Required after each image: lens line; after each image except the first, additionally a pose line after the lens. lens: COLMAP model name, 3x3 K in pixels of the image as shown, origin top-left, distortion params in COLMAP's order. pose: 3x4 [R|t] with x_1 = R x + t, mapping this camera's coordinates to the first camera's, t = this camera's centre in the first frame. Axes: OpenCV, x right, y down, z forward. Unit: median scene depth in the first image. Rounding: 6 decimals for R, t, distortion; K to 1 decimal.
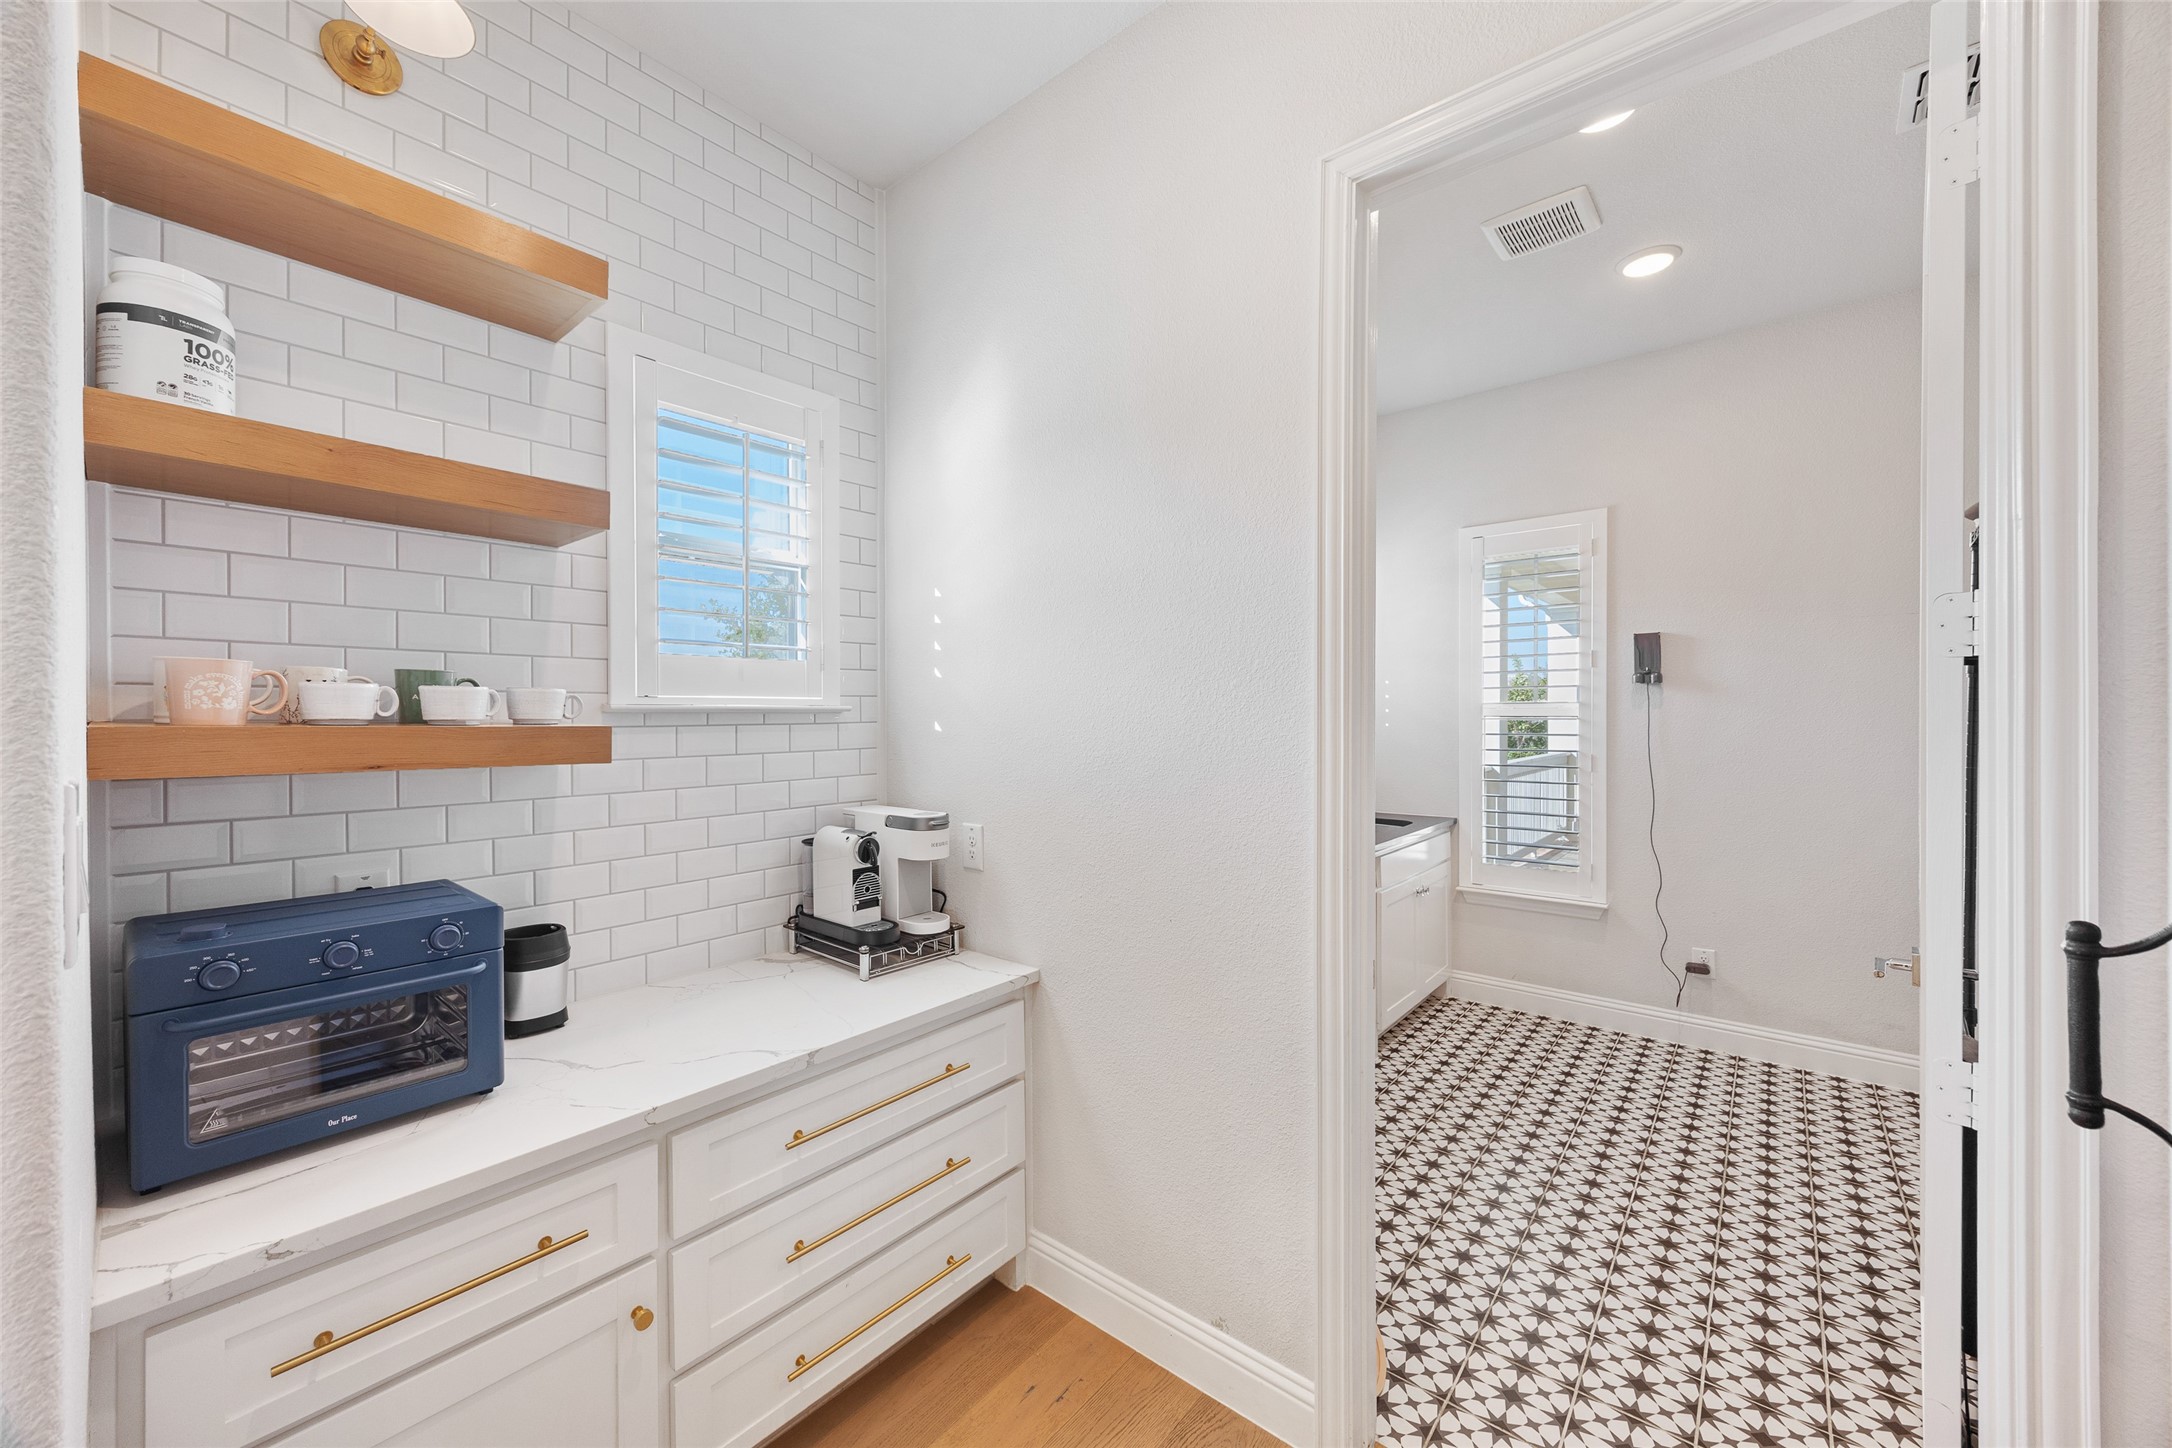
lens RADIAL K [[842.9, 0, 1073.5], [0, 842.9, 720.3], [0, 0, 1]] dist [-0.003107, -0.000311]
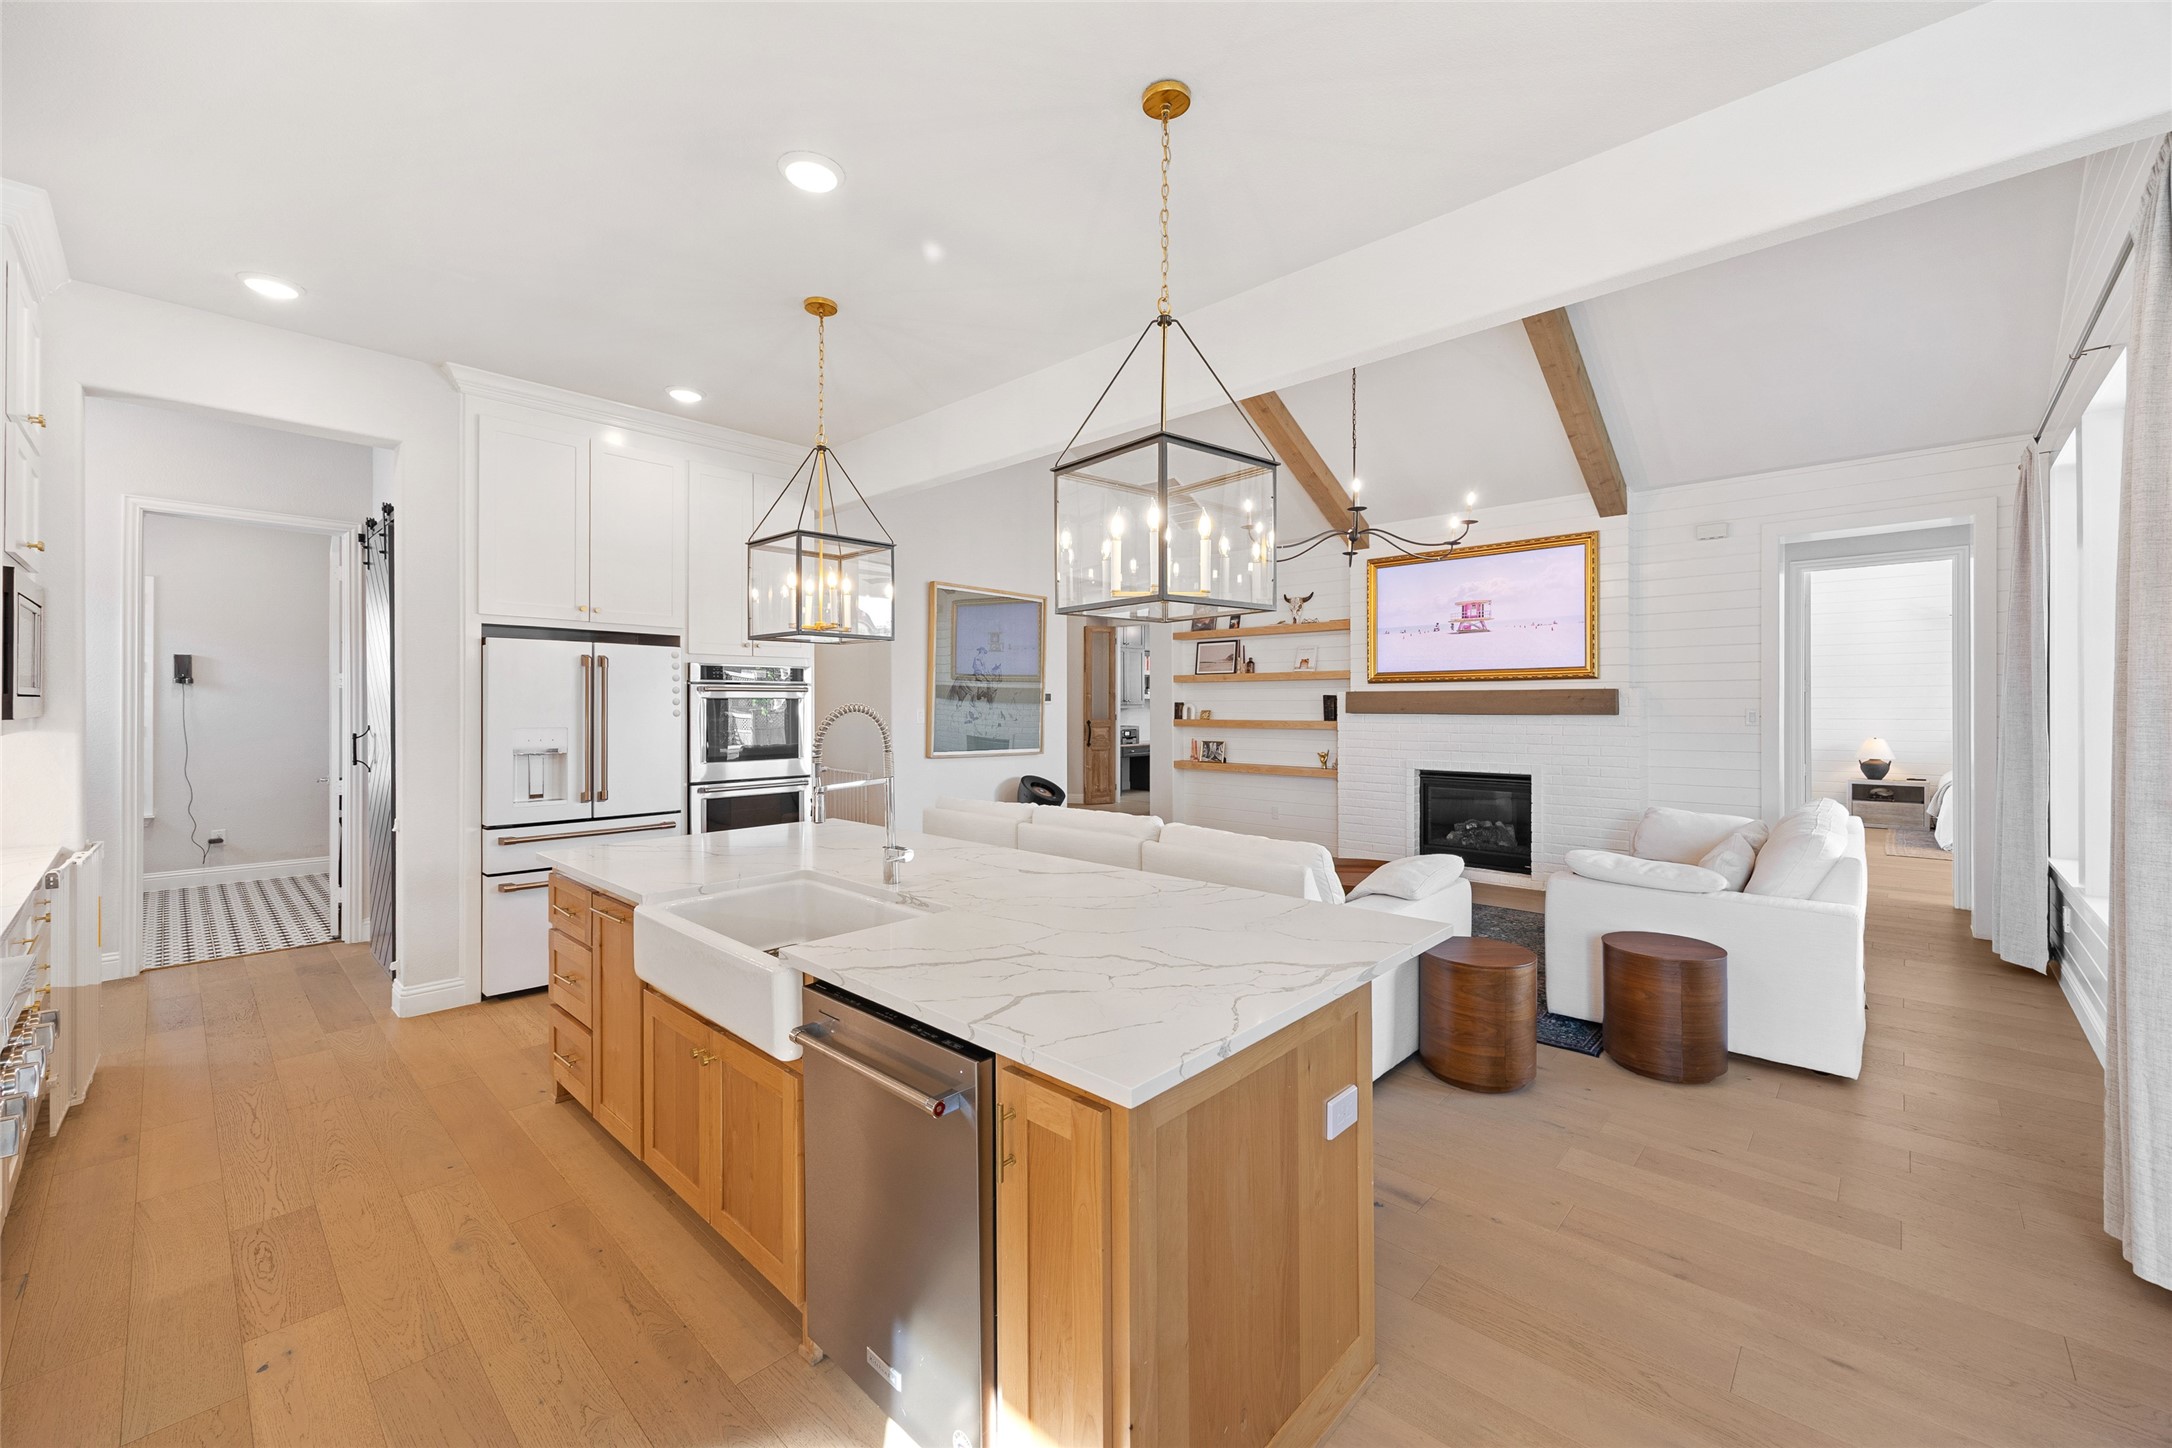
lens RADIAL K [[842.9, 0, 1073.1], [0, 842.9, 708.8], [0, 0, 1]] dist [-0.003107, -0.000311]
pose [[0.056109, -0.003633, 0.998418, -0.970354], [0.004050, 0.999986, 0.003411, 0.010473], [-0.998416, 0.003852, 0.056123, -0.959168]]
